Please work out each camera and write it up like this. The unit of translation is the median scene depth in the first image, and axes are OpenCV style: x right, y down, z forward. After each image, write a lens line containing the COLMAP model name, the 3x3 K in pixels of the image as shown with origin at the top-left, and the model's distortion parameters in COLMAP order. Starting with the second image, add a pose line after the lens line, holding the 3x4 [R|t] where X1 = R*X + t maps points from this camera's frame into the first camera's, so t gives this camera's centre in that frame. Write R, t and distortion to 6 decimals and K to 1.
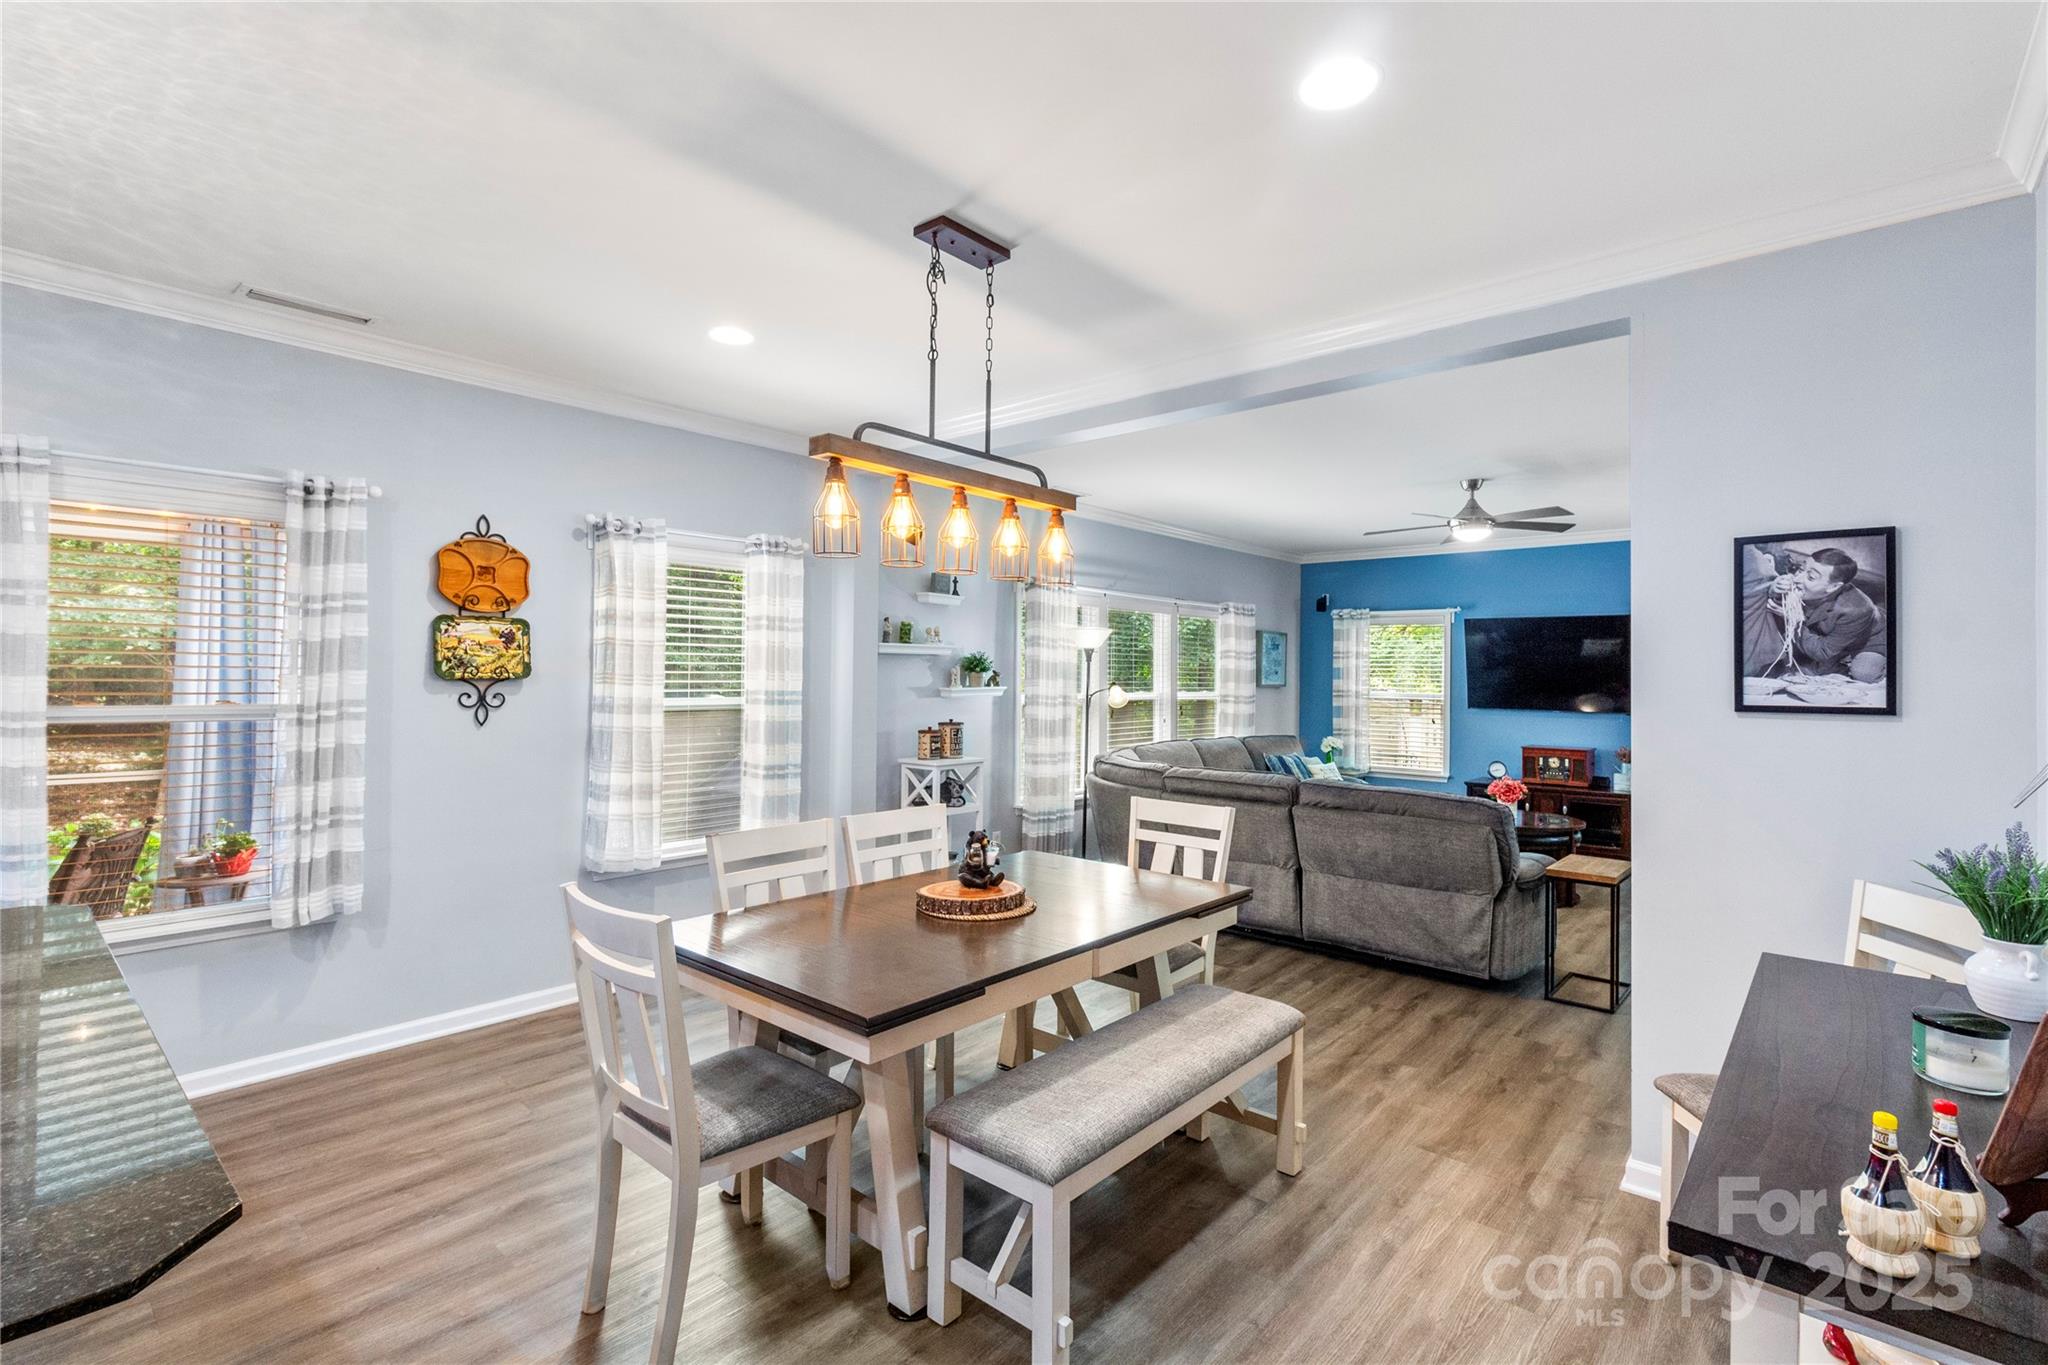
lens RADIAL K [[947.3, 0, 1037.0], [0, 947.3, 665.2], [0, 0, 1]] dist [0.002489, 0.000031]
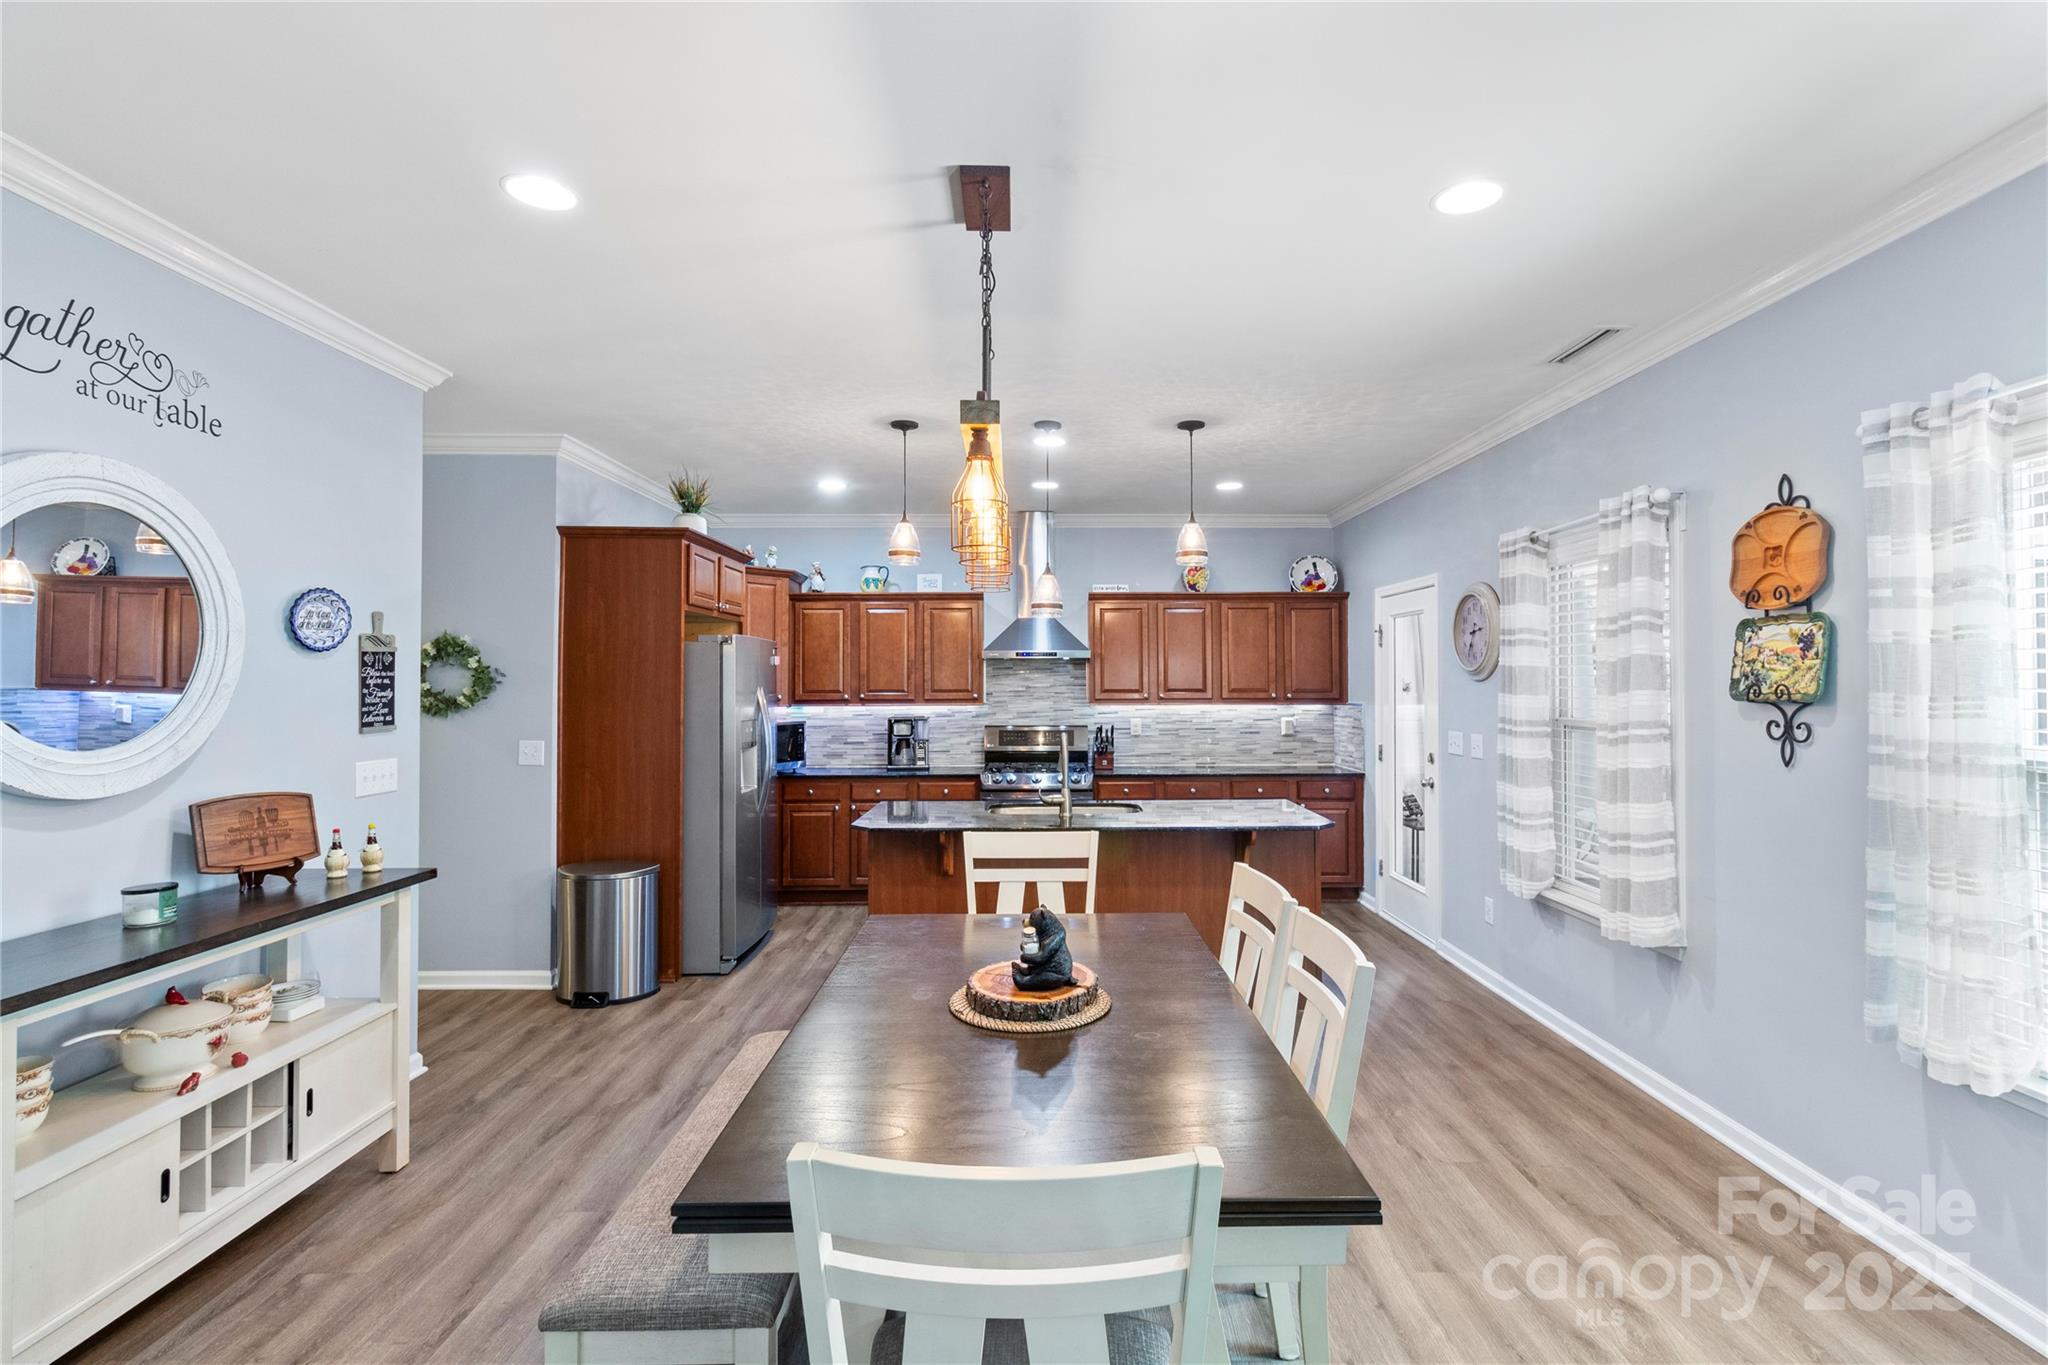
lens RADIAL K [[947.3, 0, 1042.2], [0, 947.3, 666.7], [0, 0, 1]] dist [0.002489, 0.000031]
pose [[-0.748946, -0.021838, -0.662271, 0.312623], [0.000374, 0.999443, -0.033379, 0.011544], [0.662630, -0.025247, -0.748521, 1.151018]]
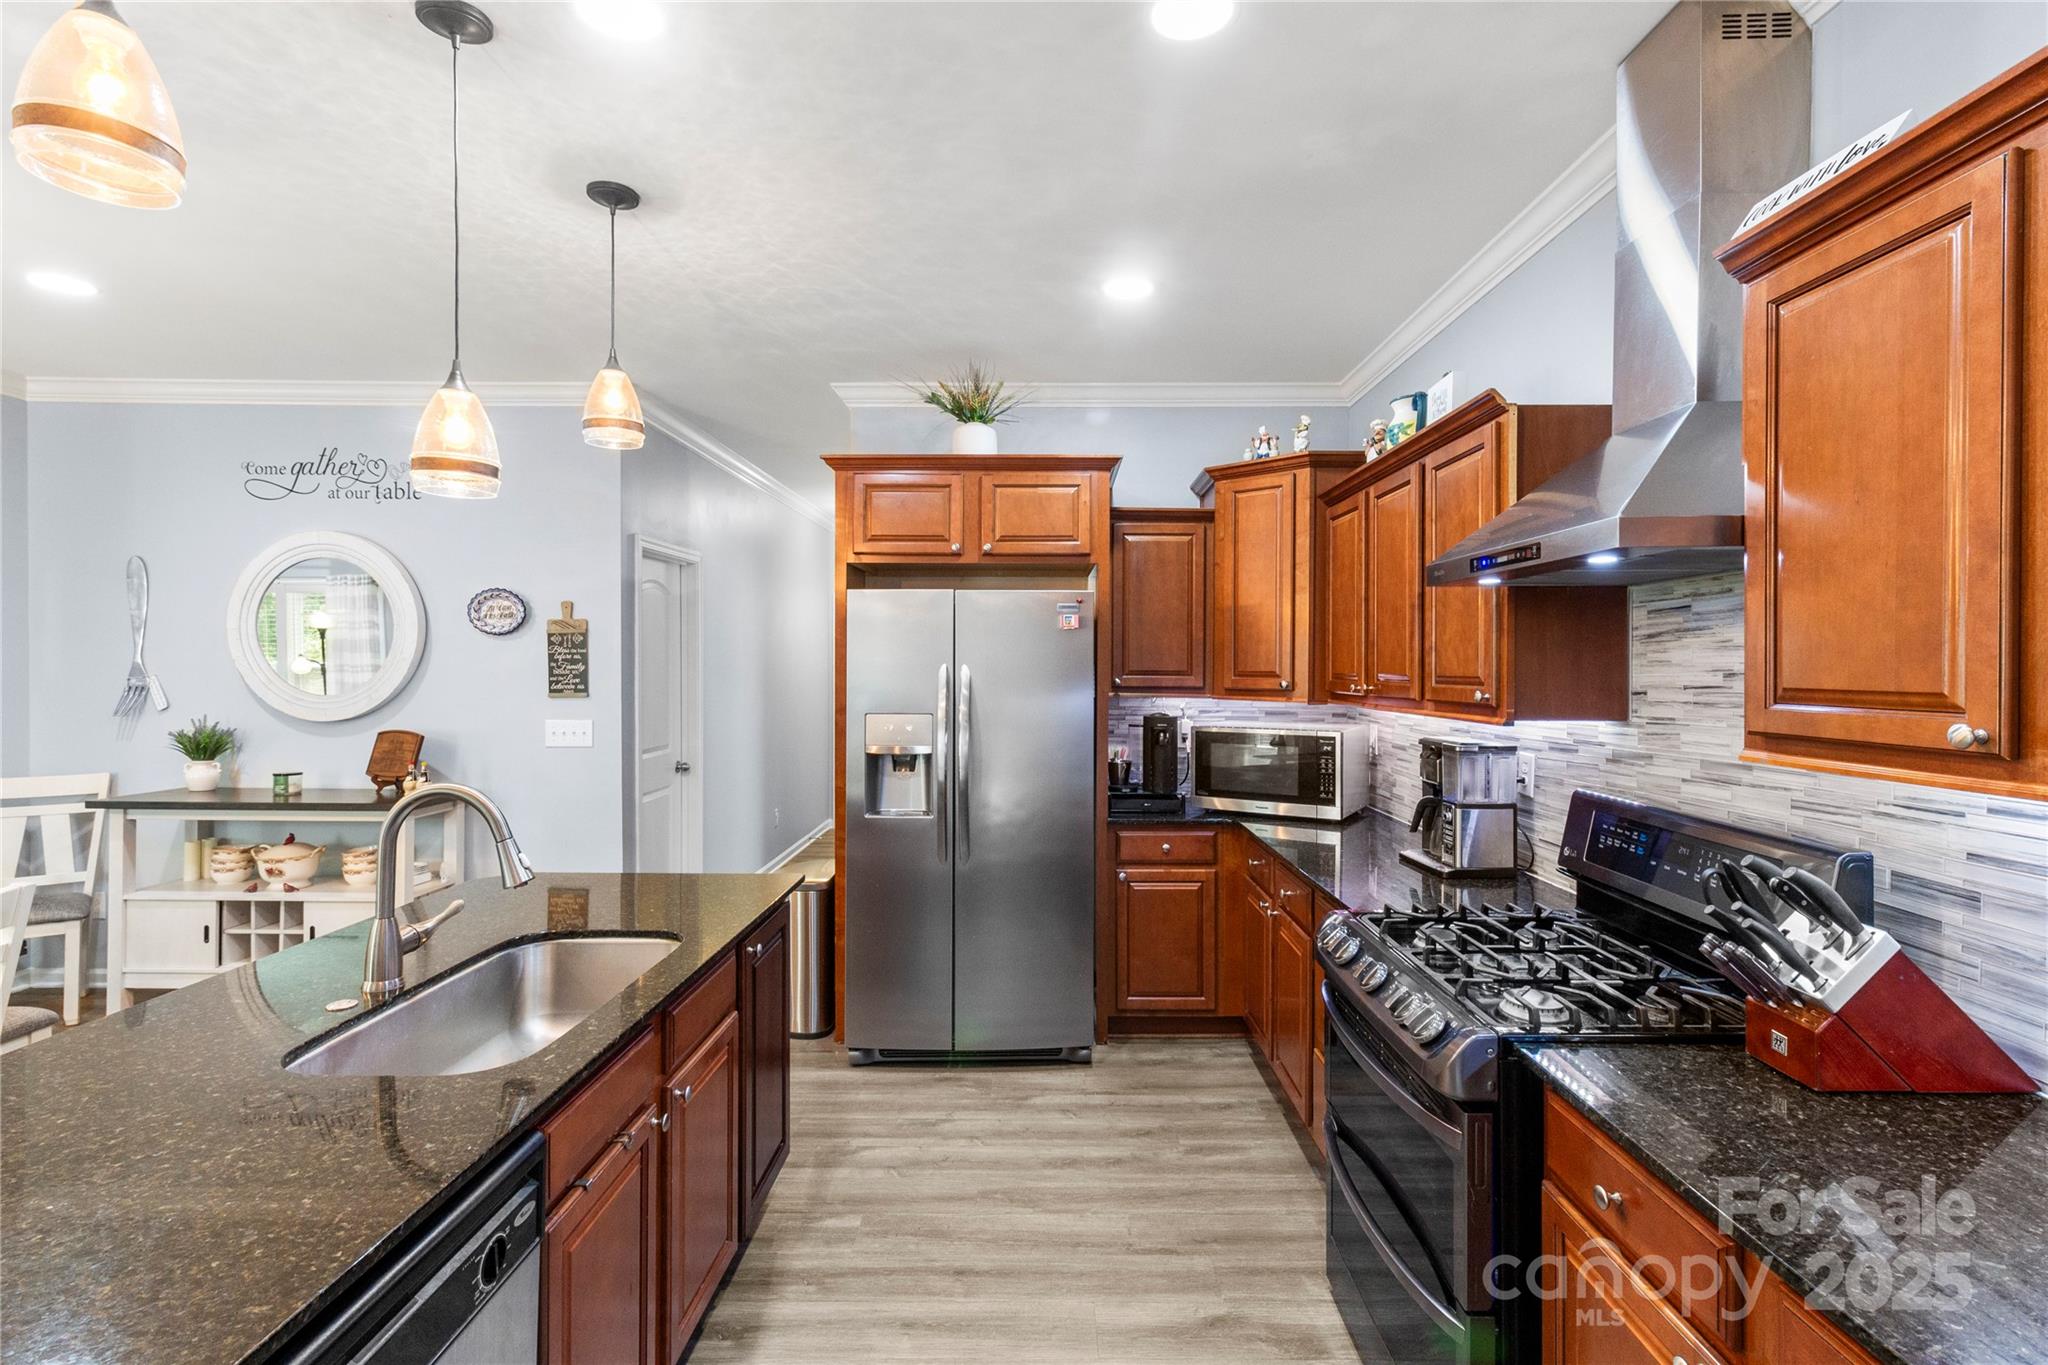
lens RADIAL K [[947.3, 0, 1032.8], [0, 947.3, 667.7], [0, 0, 1]] dist [0.002489, 0.000031]
pose [[-0.650789, -0.016081, 0.759088, -0.969258], [-0.019532, 0.999799, 0.004436, -0.007007], [-0.759007, -0.011940, -0.650973, 0.404153]]
